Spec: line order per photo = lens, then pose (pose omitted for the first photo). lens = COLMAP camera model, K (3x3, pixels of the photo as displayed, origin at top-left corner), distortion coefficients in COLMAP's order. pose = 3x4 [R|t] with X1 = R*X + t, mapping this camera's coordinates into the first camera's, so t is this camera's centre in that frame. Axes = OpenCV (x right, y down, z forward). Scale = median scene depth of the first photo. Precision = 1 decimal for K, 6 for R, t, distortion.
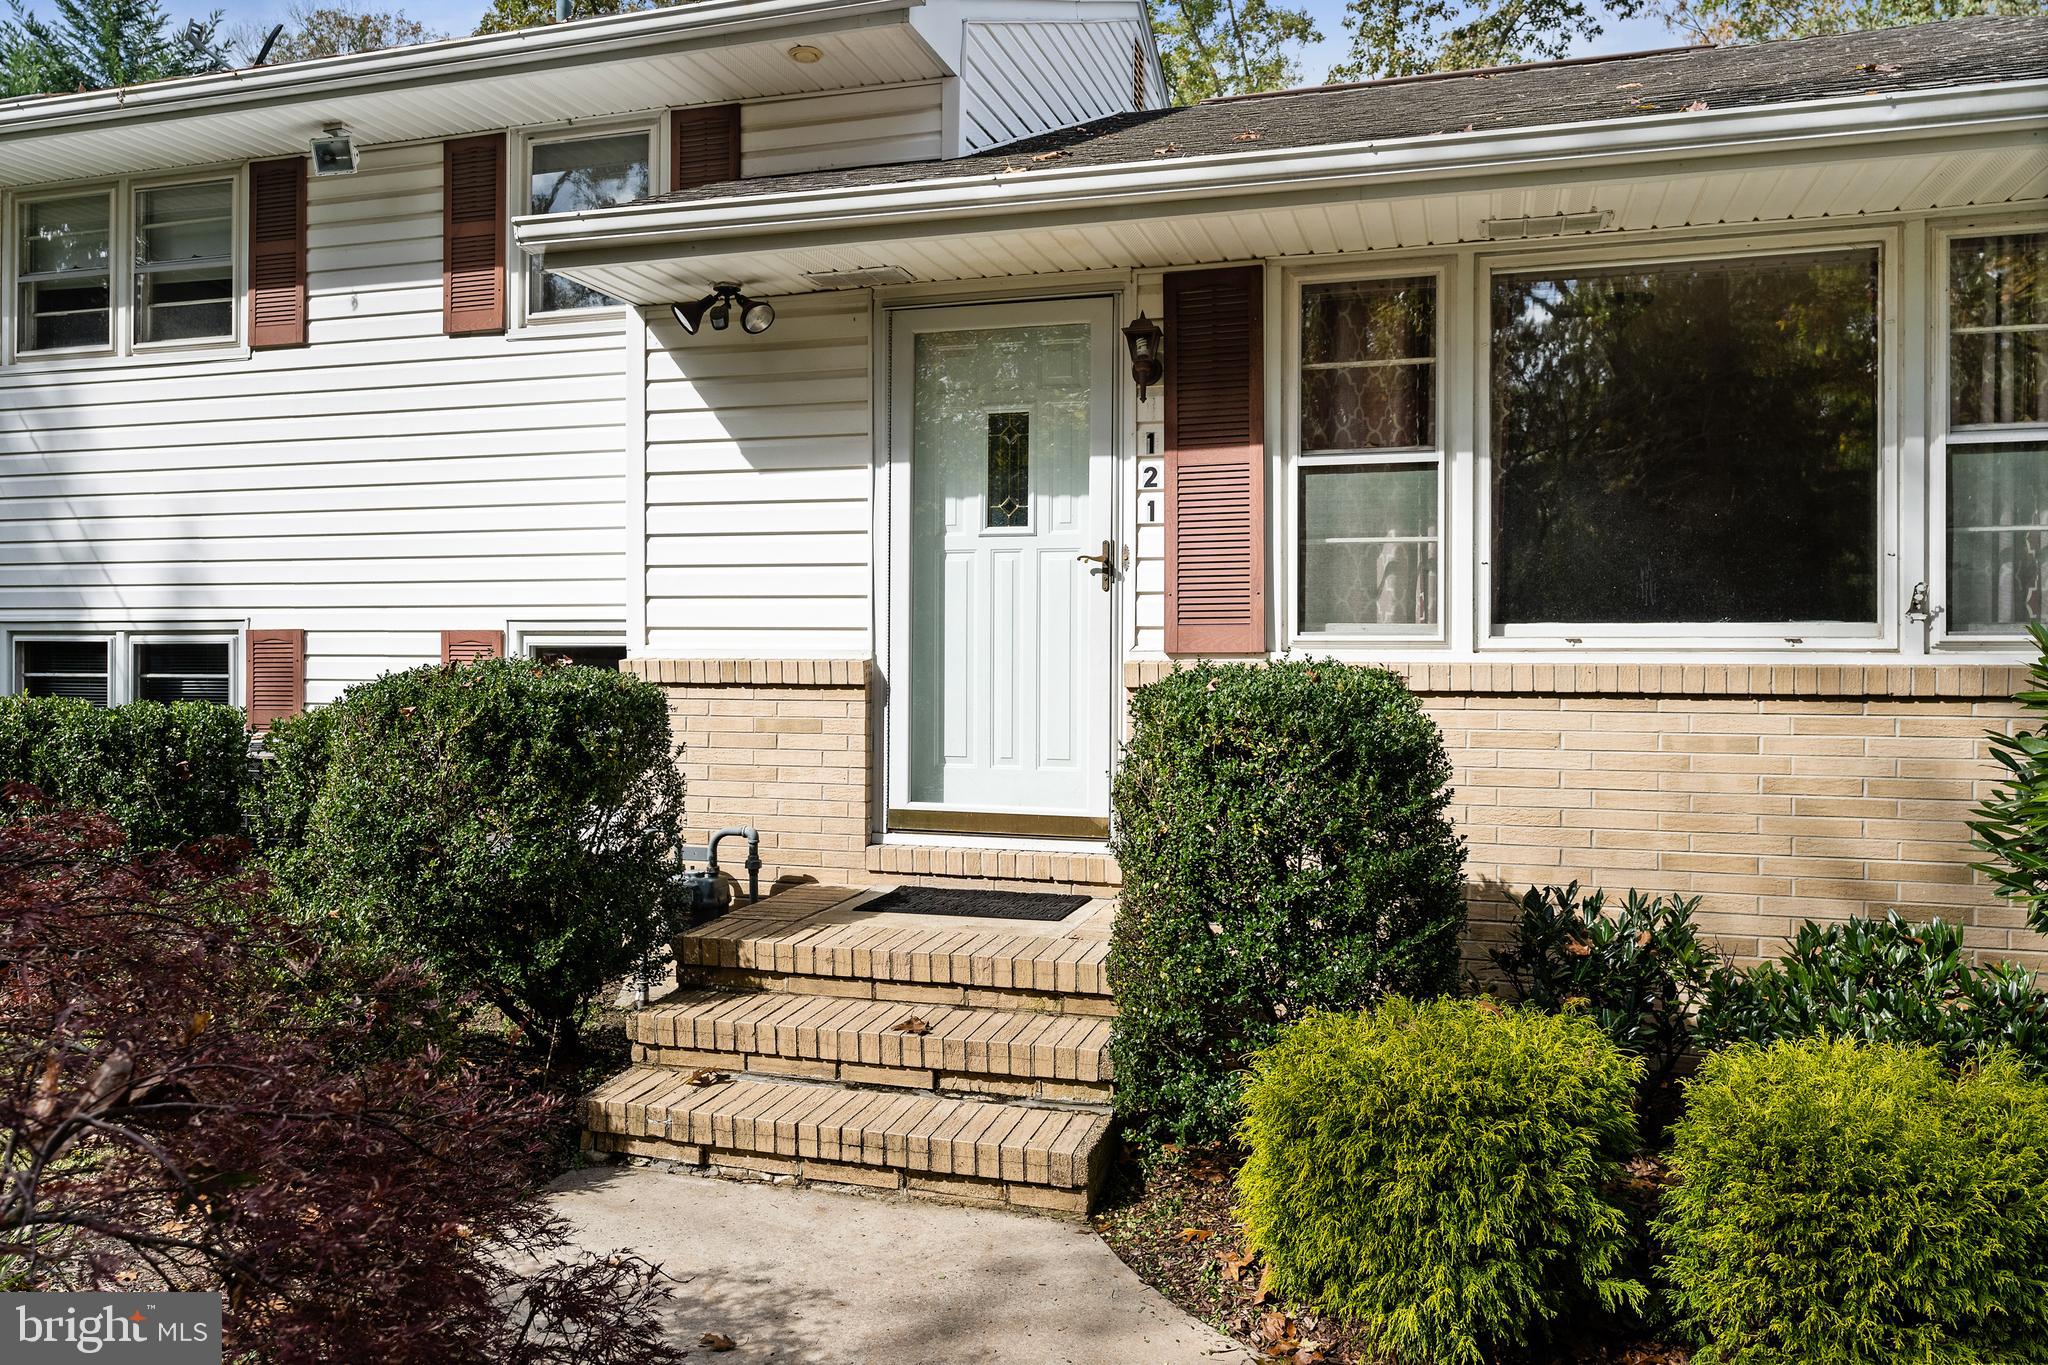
lens RADIAL K [[1465.5, 0, 1031.9], [0, 1465.5, 615.3], [0, 0, 1]] dist [0.004936, 0.009029]
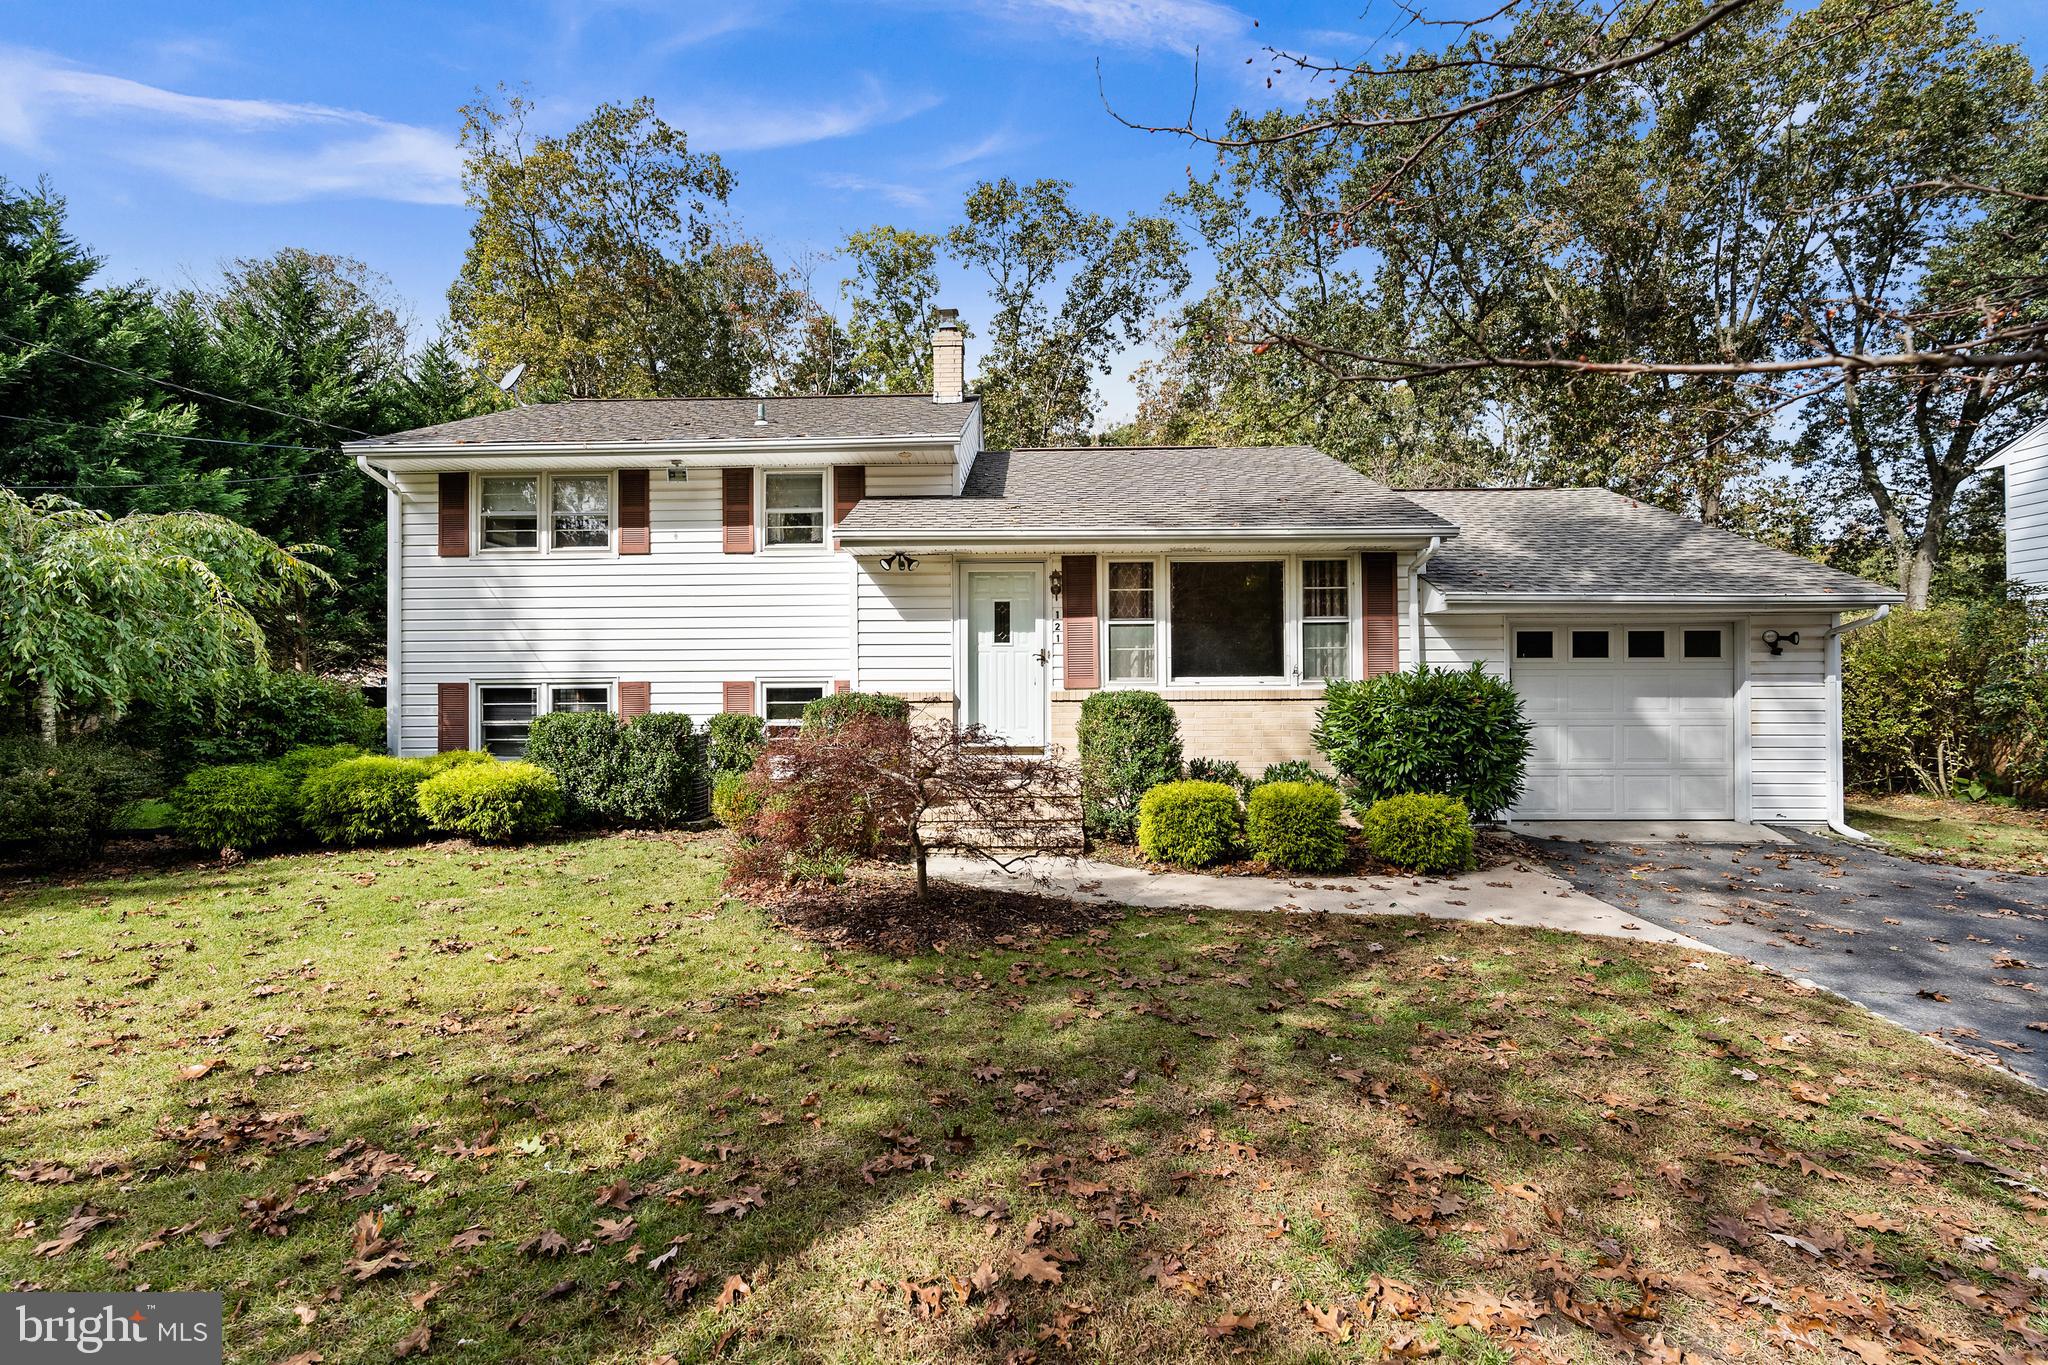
lens RADIAL K [[933.3, 0, 1017.3], [0, 933.3, 645.4], [0, 0, 1]] dist [-0.005349, 0.000367]
pose [[0.963159, 0.002222, 0.268923, -0.455162], [0.003306, 0.999792, -0.020102, -0.020107], [-0.268912, 0.020250, 0.962952, -0.688060]]
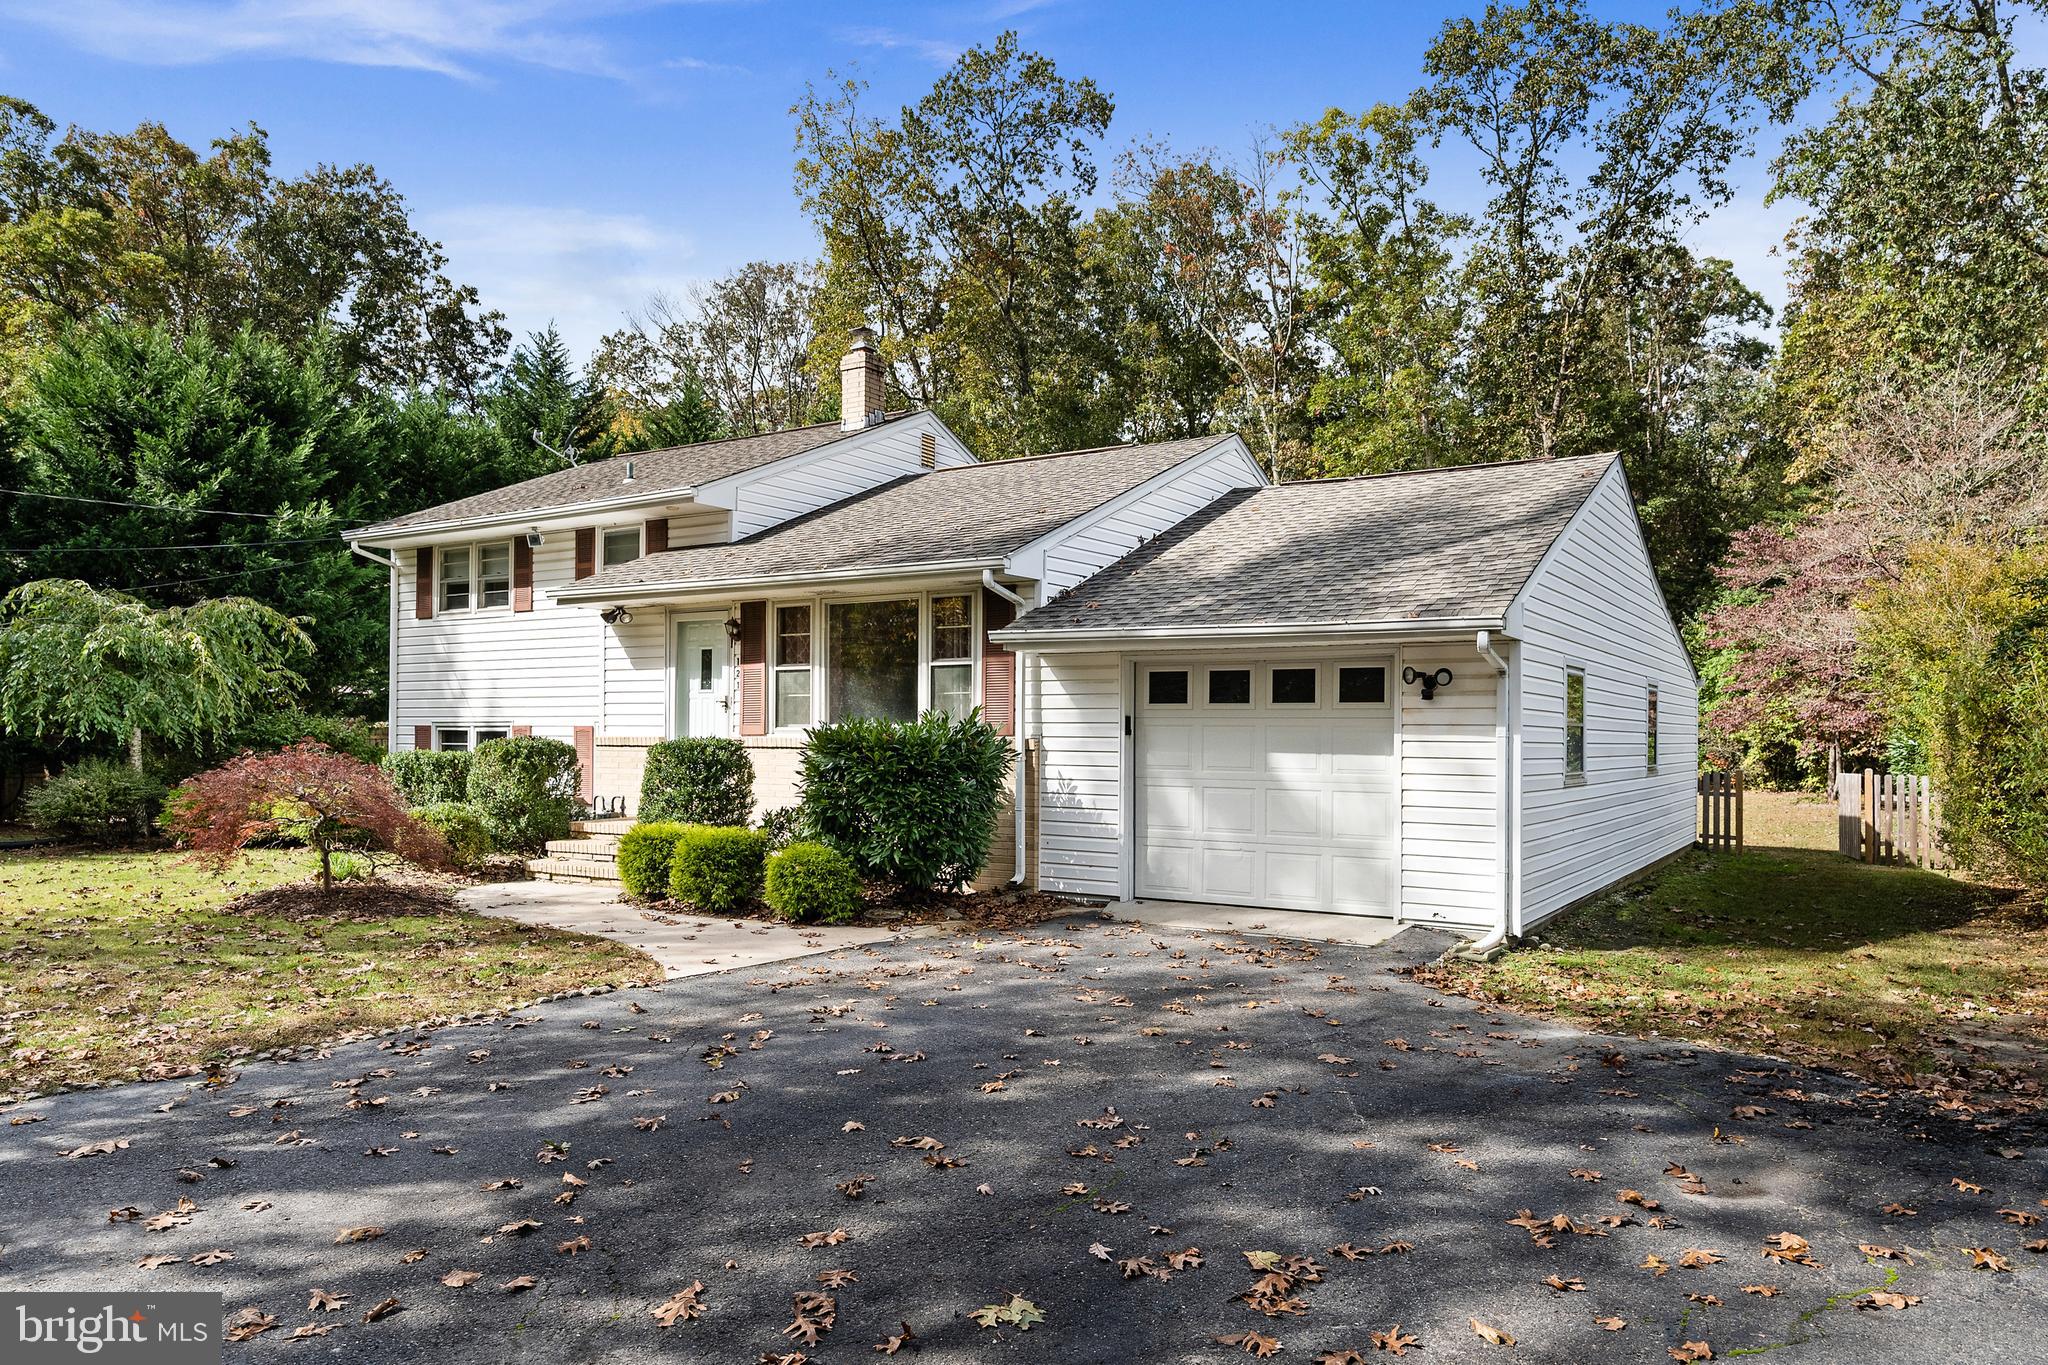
lens RADIAL K [[1335.9, 0, 1087.8], [0, 1335.9, 687.3], [0, 0, 1]] dist [0.002968, 0.000362]
pose [[0.970553, -0.006743, -0.240795, 1.299759], [0.003086, 0.999874, -0.015562, -0.022200], [0.240870, 0.014360, 0.970451, -1.304421]]
